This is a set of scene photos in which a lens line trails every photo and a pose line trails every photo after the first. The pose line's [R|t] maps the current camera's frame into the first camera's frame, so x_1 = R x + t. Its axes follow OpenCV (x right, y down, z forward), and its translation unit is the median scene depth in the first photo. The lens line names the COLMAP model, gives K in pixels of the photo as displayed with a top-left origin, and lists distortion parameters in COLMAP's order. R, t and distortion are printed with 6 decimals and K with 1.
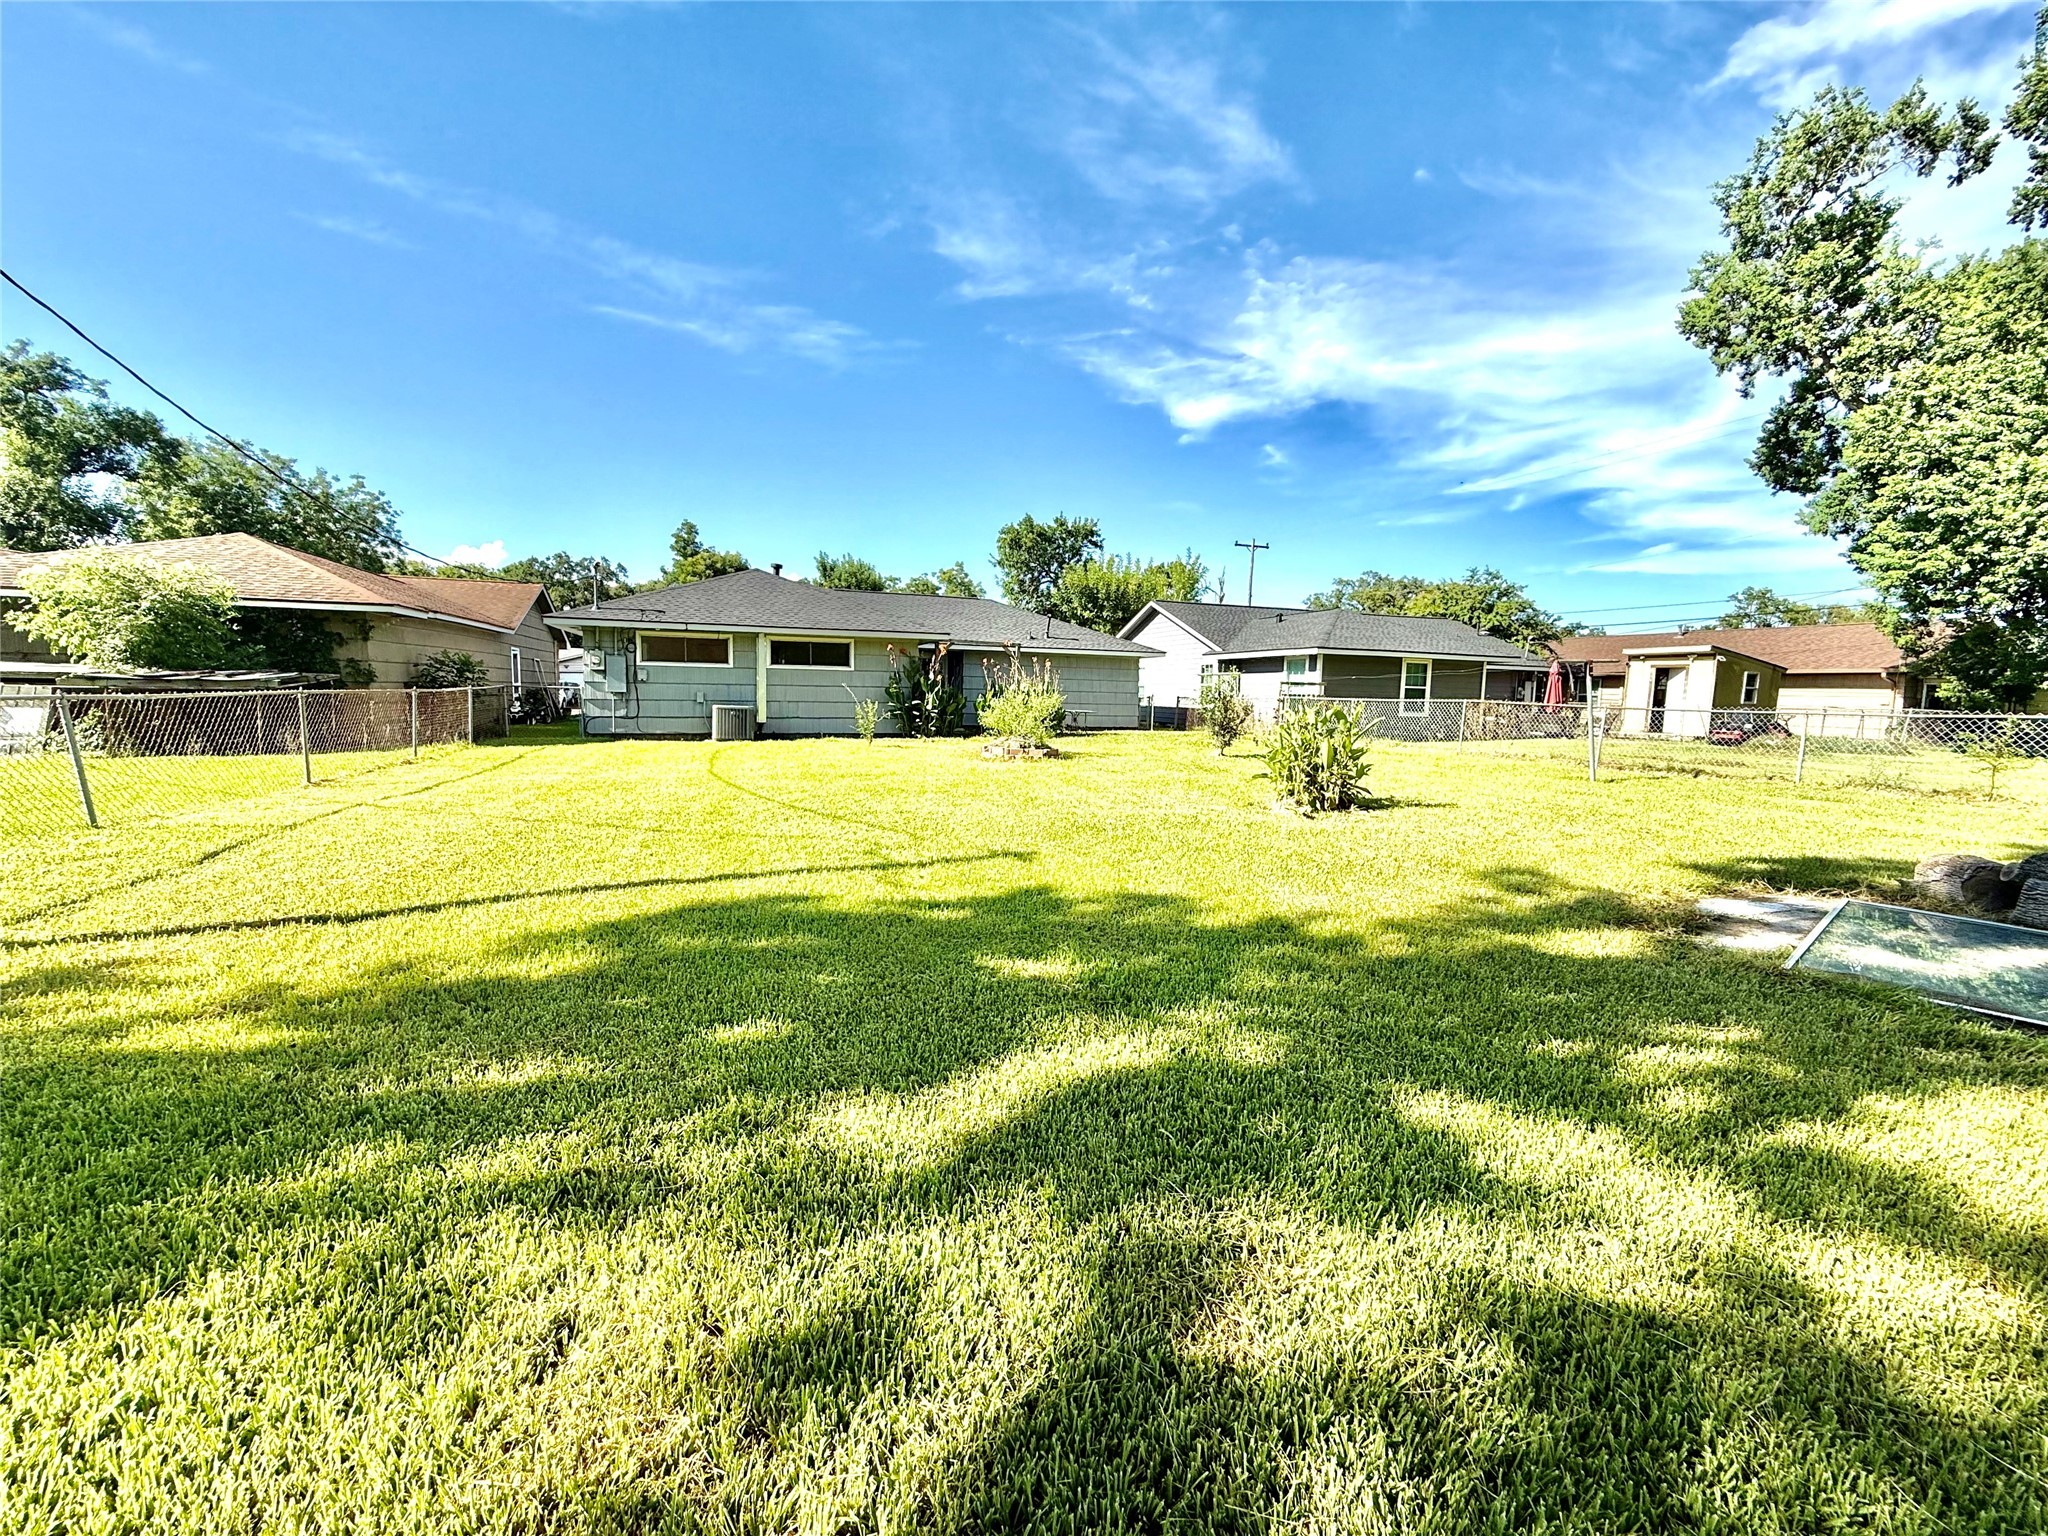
lens RADIAL K [[922.4, 0, 1070.4], [0, 922.4, 834.6], [0, 0, 1]] dist [-0.001538, -0.000489]
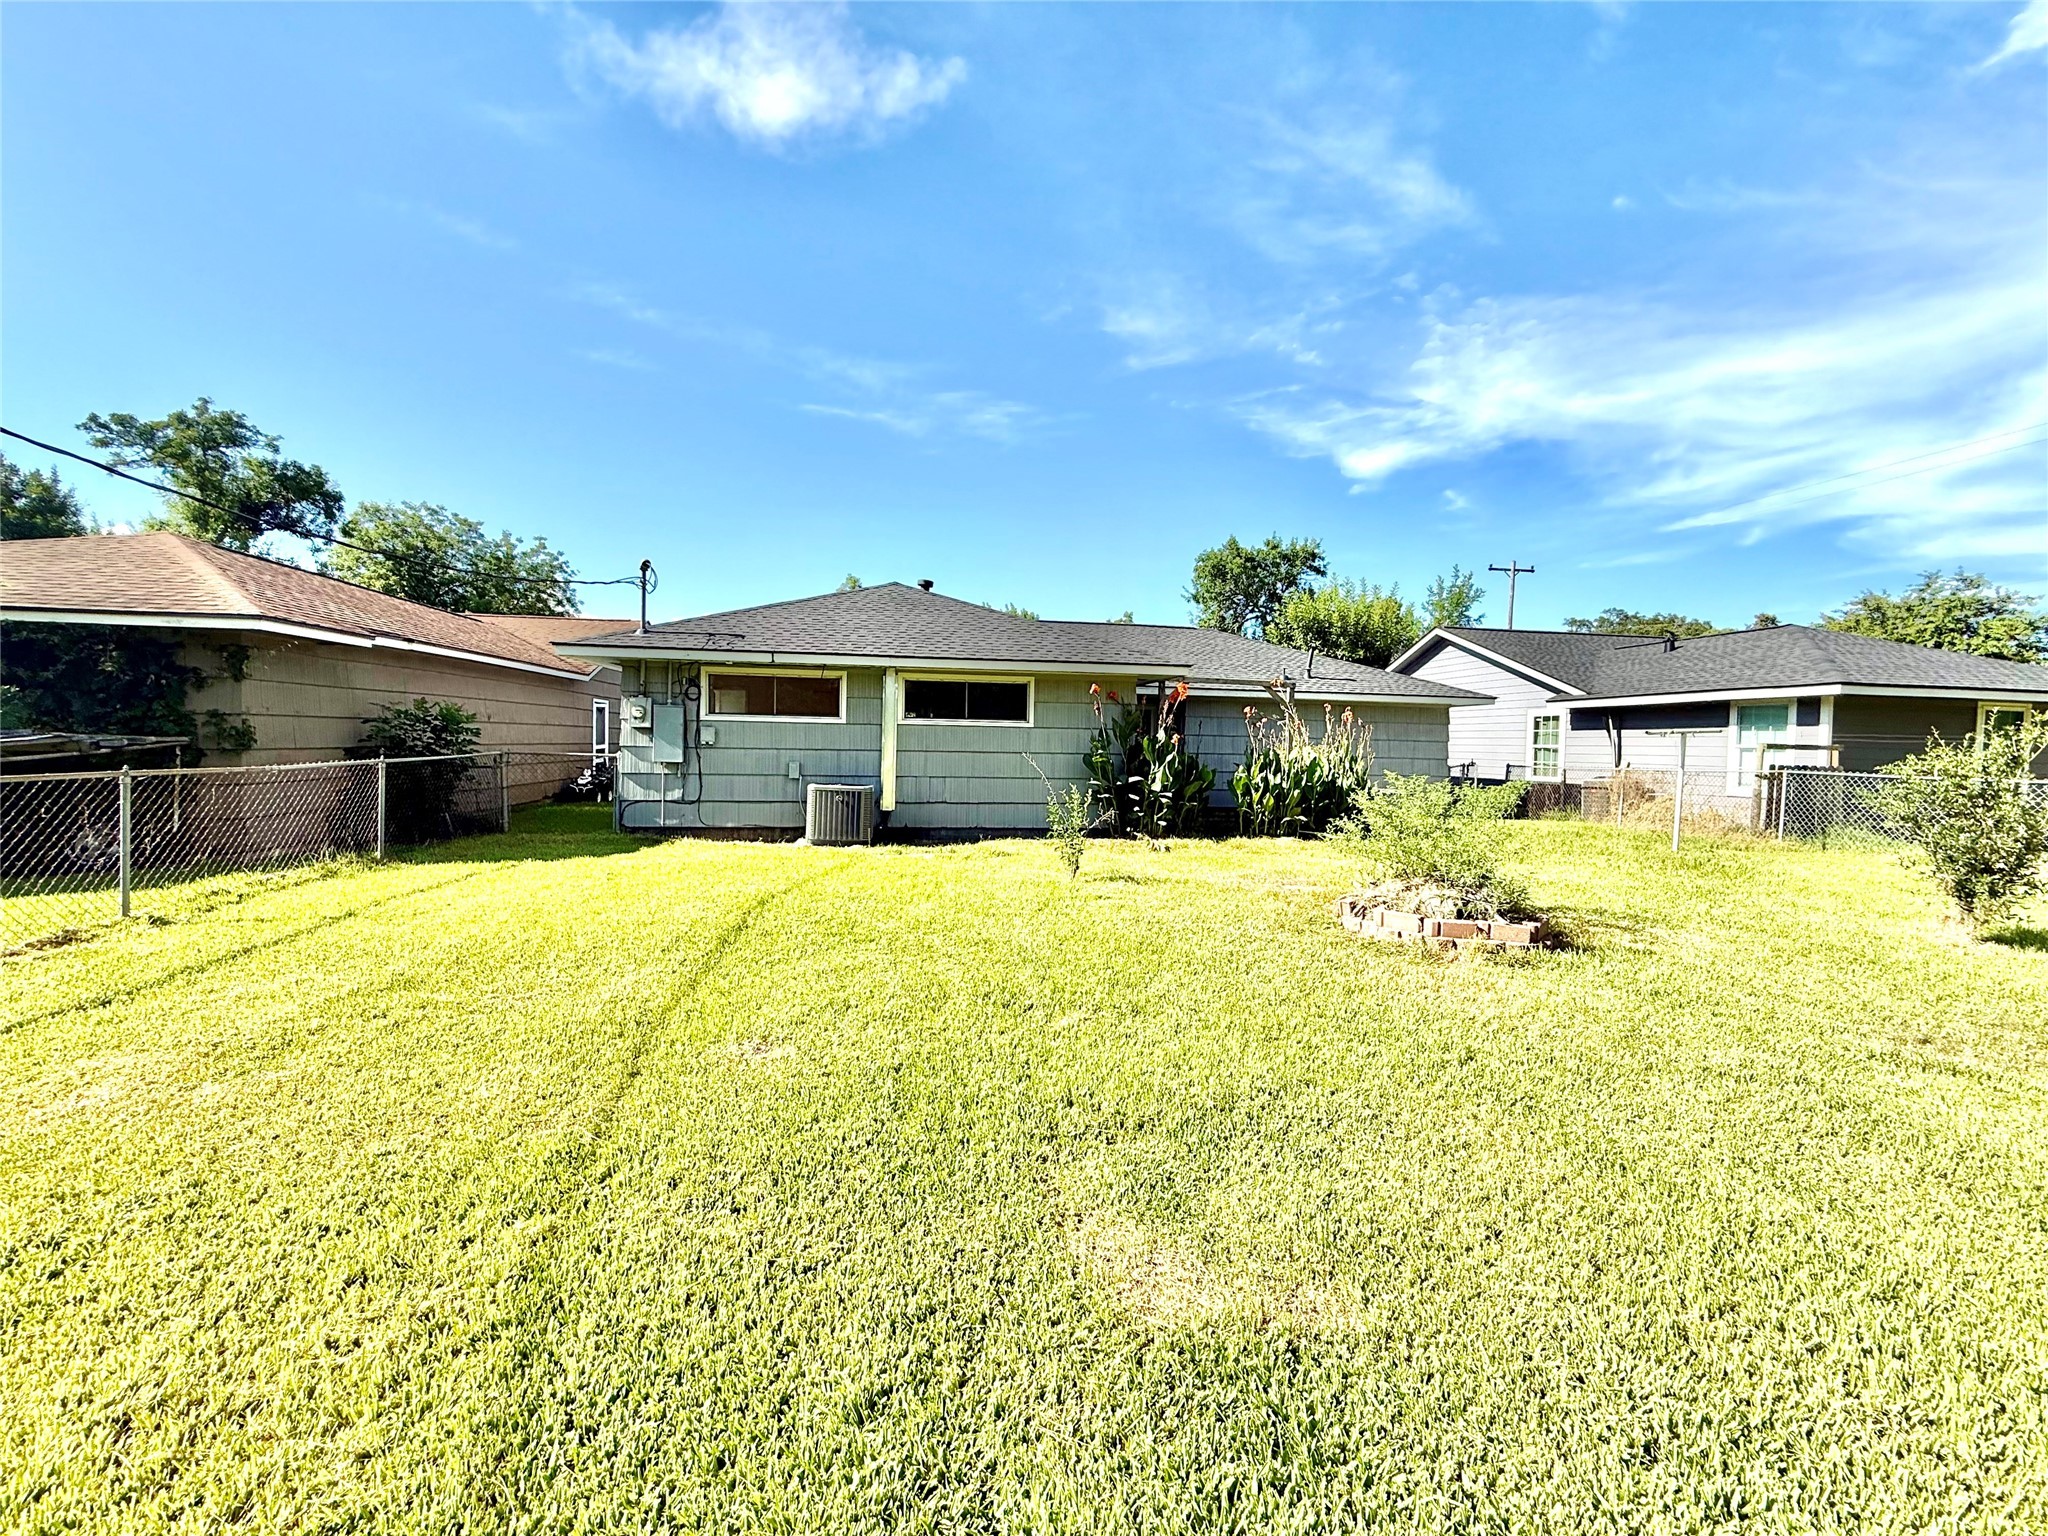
lens RADIAL K [[816.4, 0, 1024.0], [0, 816.4, 768.0], [0, 0, 1]] dist [-0.001147, -0.000114]
pose [[0.978237, 0.006001, -0.207404, -0.039790], [-0.031955, 0.992014, -0.122014, -0.026198], [0.205015, 0.125986, 0.970616, 0.147240]]
